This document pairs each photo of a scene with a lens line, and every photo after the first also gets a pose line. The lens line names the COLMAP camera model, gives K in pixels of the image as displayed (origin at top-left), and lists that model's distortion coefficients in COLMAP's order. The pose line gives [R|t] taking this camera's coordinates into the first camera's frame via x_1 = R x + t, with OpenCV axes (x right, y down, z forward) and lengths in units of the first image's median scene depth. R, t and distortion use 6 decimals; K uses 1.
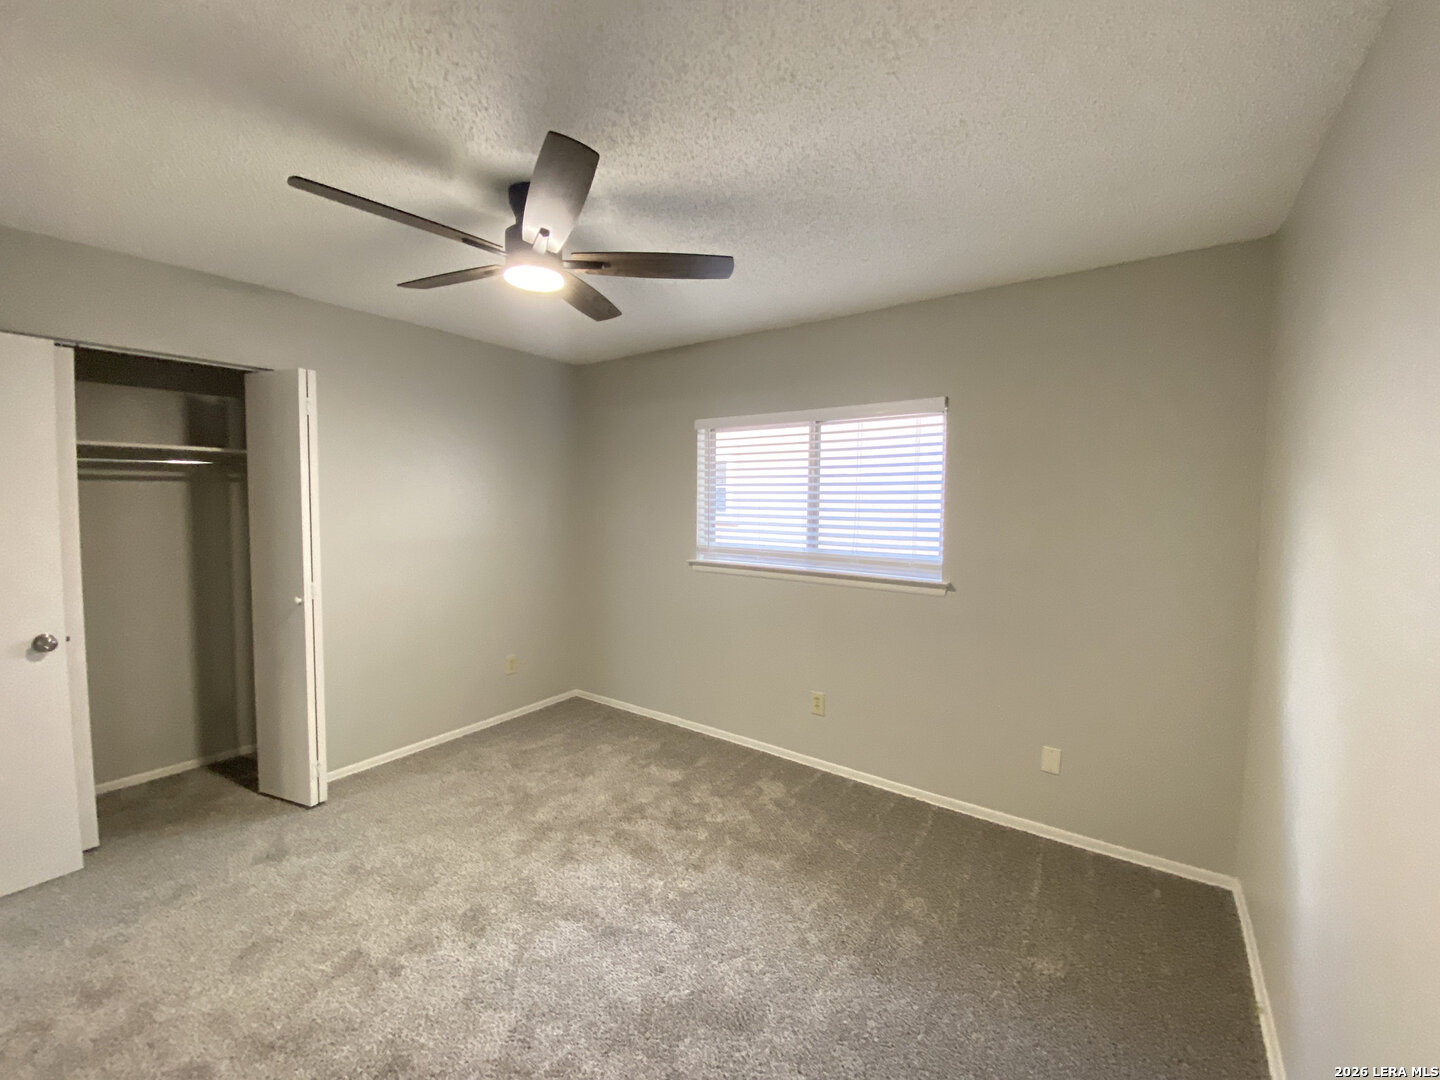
lens RADIAL K [[584.8, 0, 722.5], [0, 584.8, 533.8], [0, 0, 1]] dist [-0.000999, -0.010817]
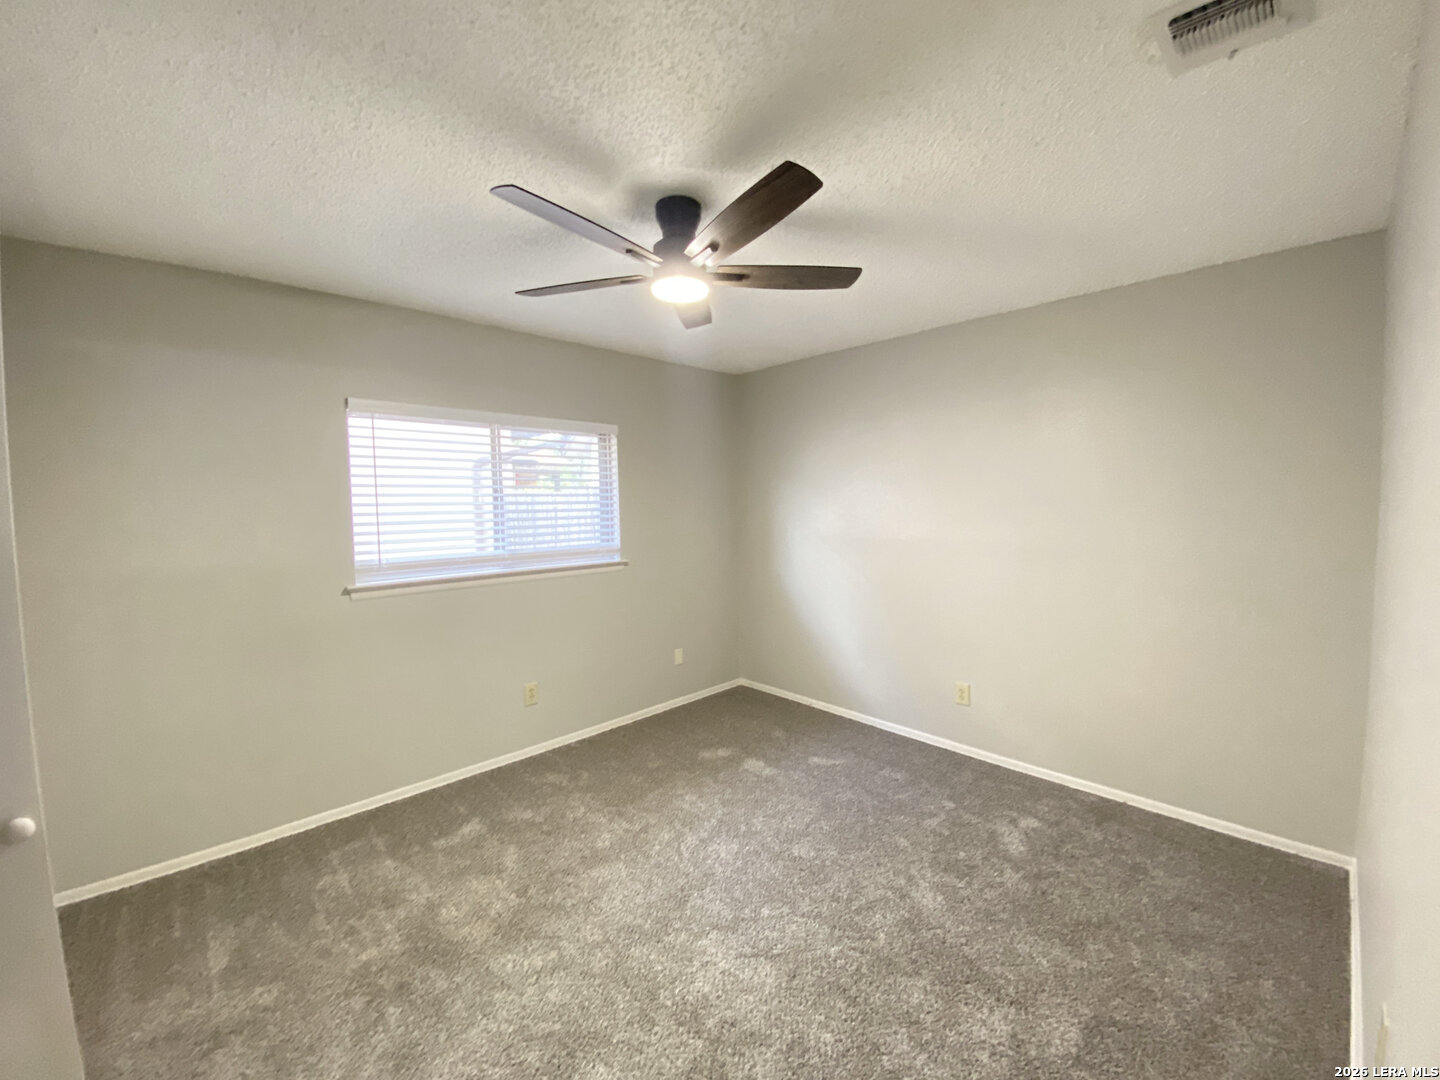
lens RADIAL K [[584.8, 0, 722.5], [0, 584.8, 533.8], [0, 0, 1]] dist [-0.000999, -0.010817]
pose [[0.177516, -0.063645, 0.982058, -0.914100], [0.072380, 0.996048, 0.051468, -0.032186], [-0.981453, 0.061944, 0.181421, 0.520484]]
